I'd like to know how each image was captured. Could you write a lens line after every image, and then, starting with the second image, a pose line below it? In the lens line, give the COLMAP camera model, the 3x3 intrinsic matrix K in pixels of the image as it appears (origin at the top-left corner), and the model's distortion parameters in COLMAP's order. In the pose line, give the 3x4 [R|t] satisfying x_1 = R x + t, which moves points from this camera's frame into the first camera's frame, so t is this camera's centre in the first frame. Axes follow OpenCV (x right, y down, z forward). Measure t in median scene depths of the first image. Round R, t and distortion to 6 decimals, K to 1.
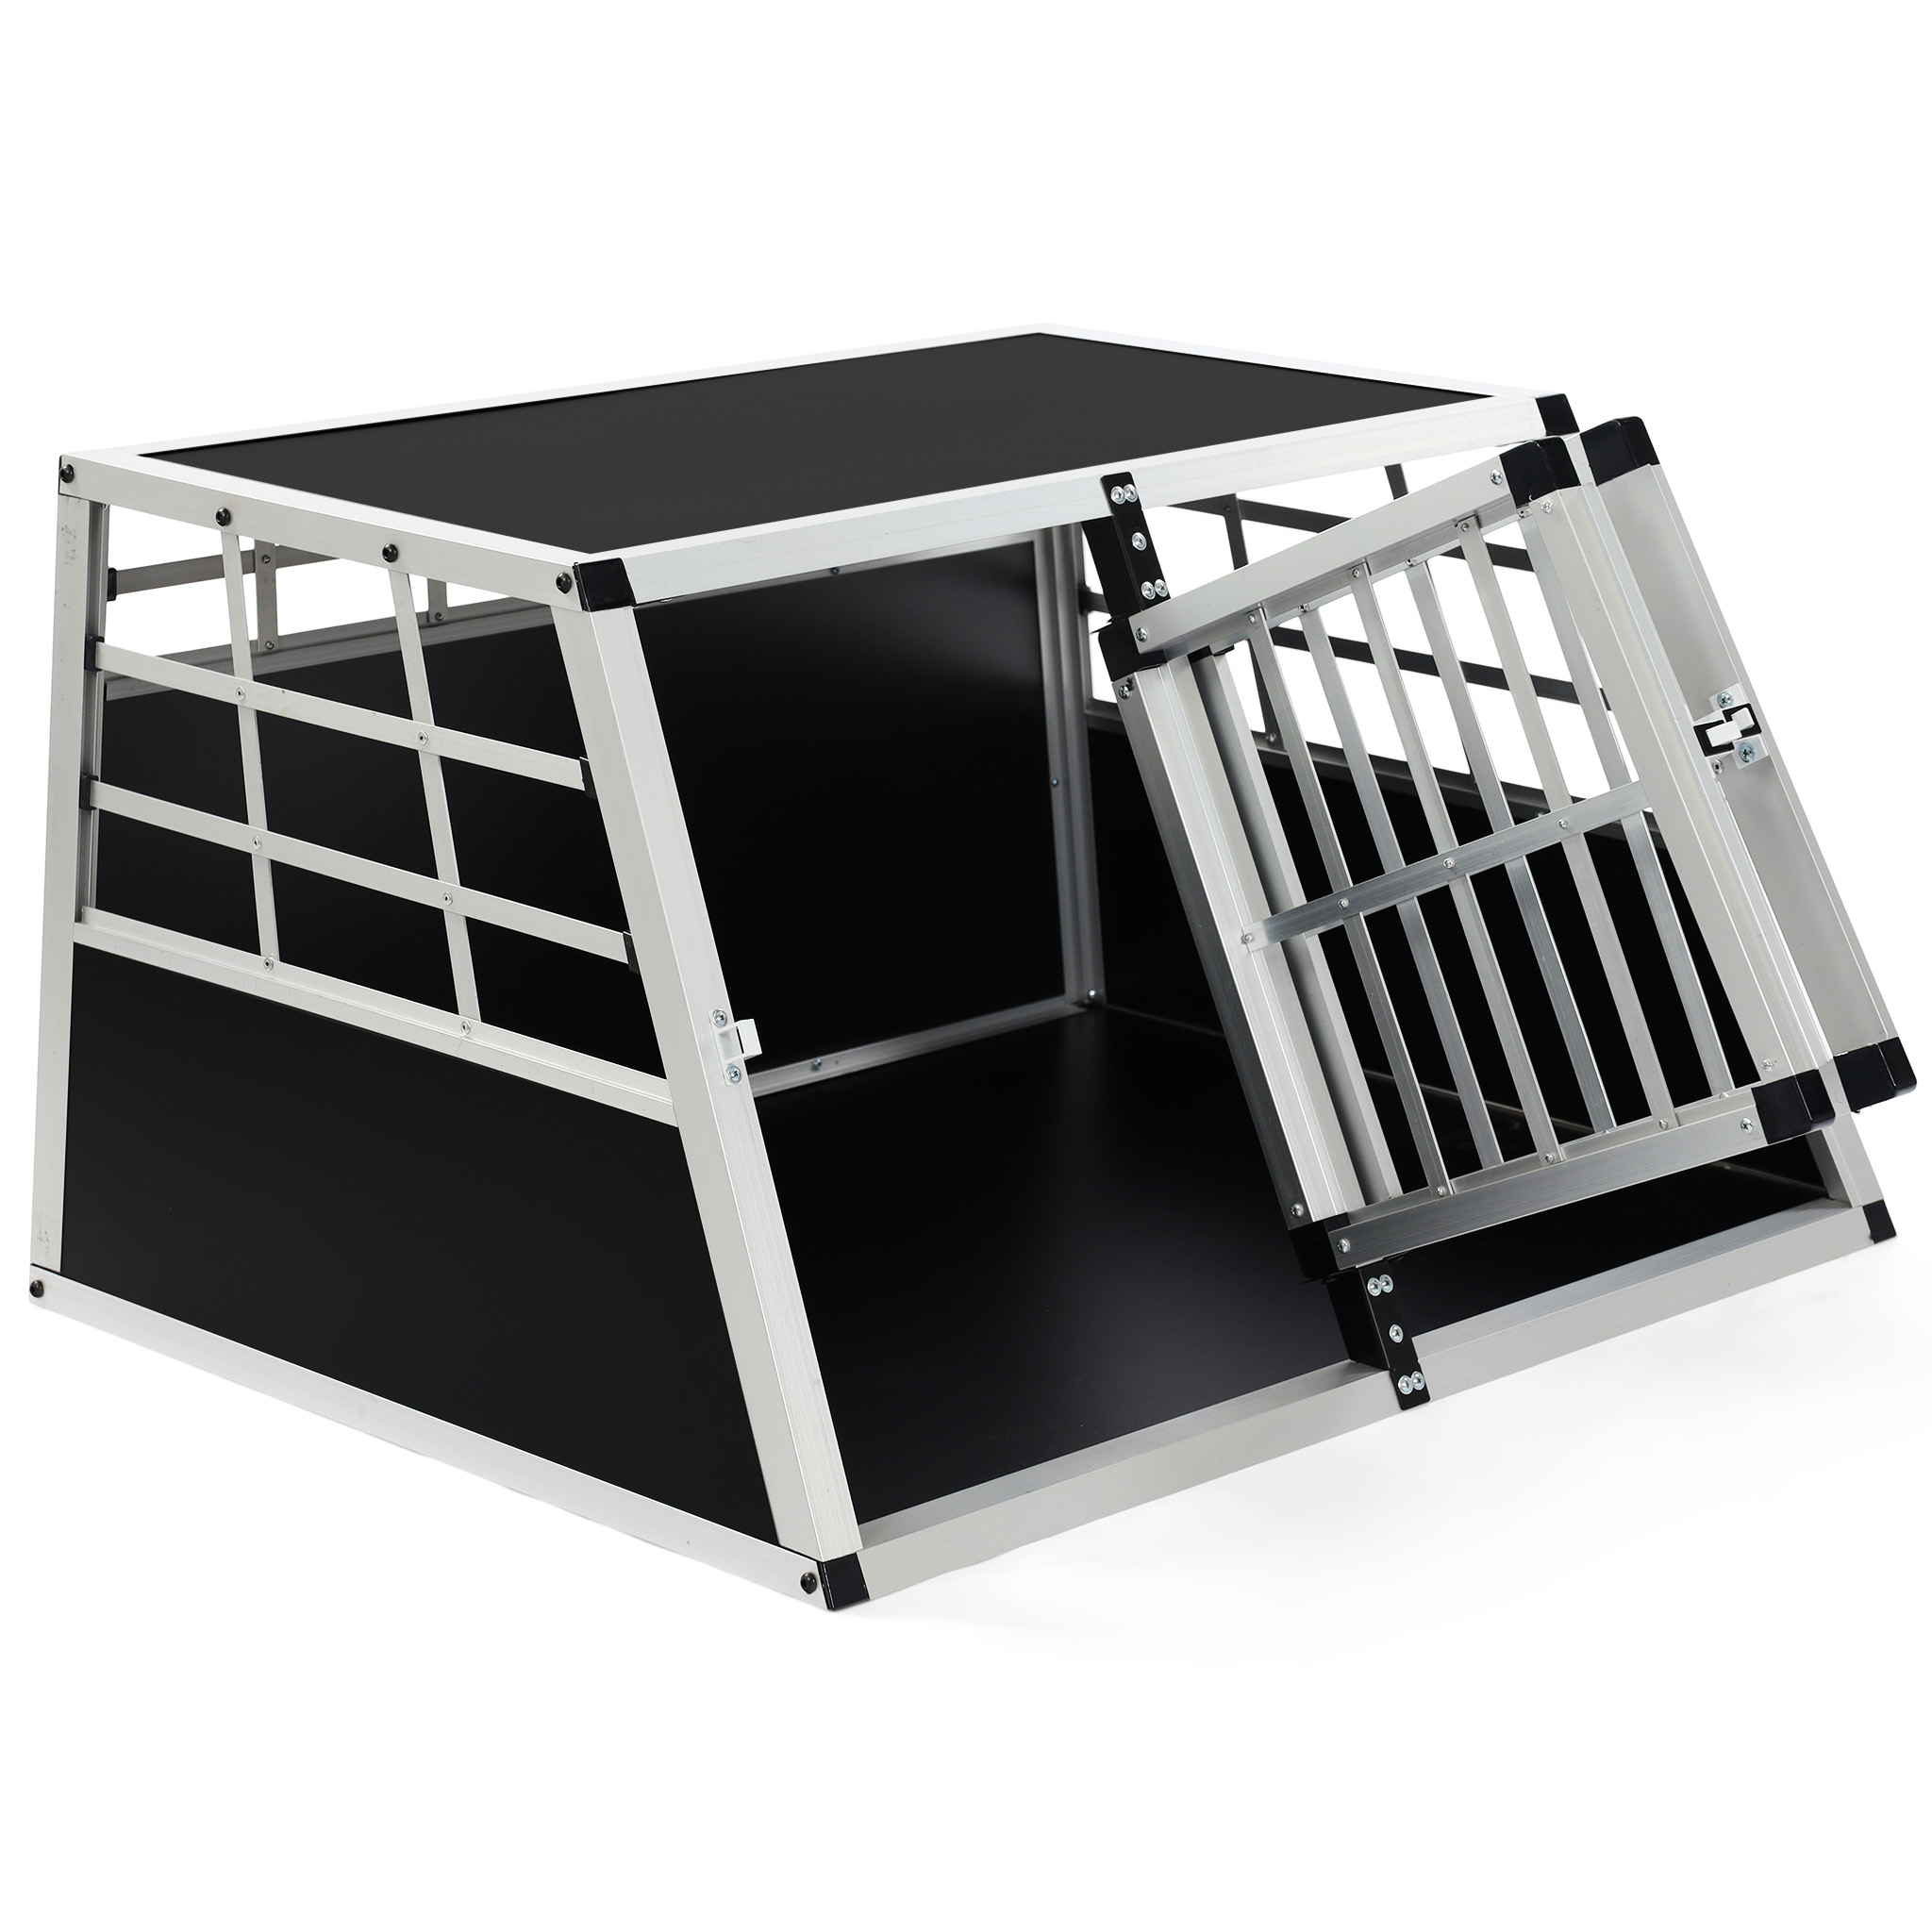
lens RADIAL K [[5705.1, 0, 966.0], [0, 5705.1, 966.0], [0, 0, 1]] dist [0.079101, 12.591312]
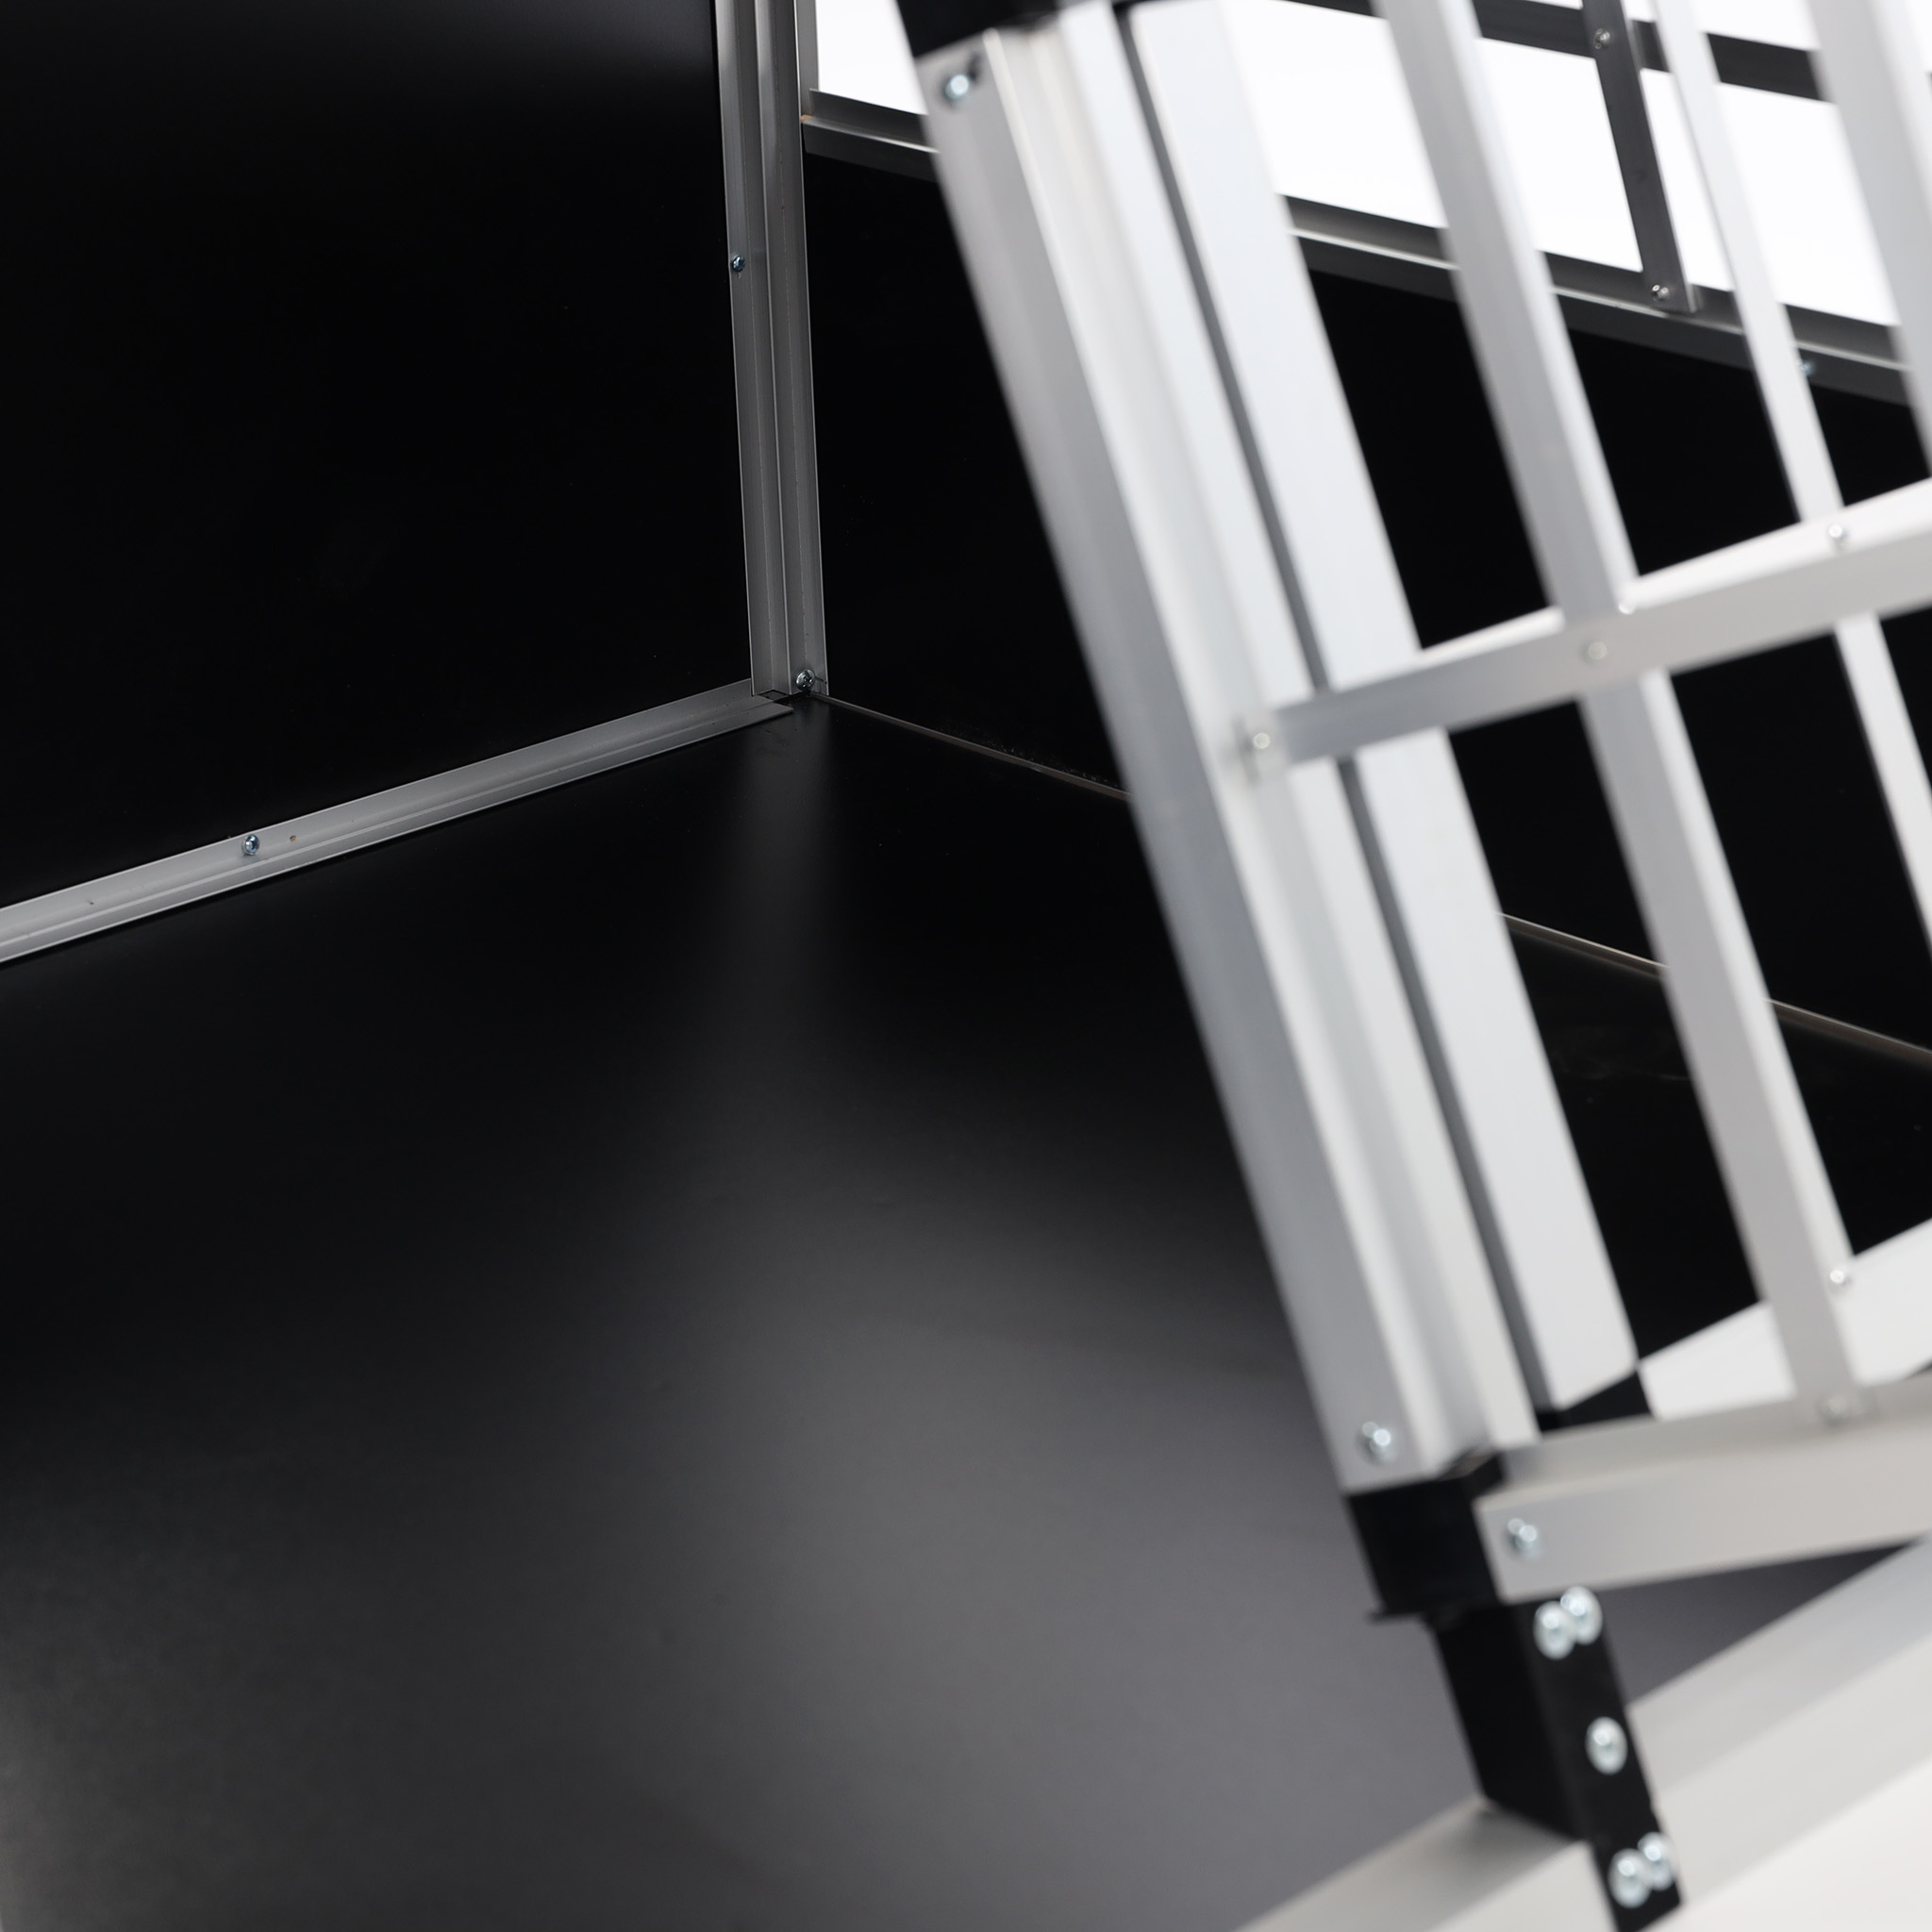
lens RADIAL K [[5705.1, 0, 966.0], [0, 5705.1, 966.0], [0, 0, 1]] dist [0.079101, 12.591312]
pose [[0.998275, 0.004158, 0.058563, 0.007496], [-0.010366, 0.994300, 0.106113, -0.028267], [-0.057788, -0.106537, 0.992628, 0.573101]]
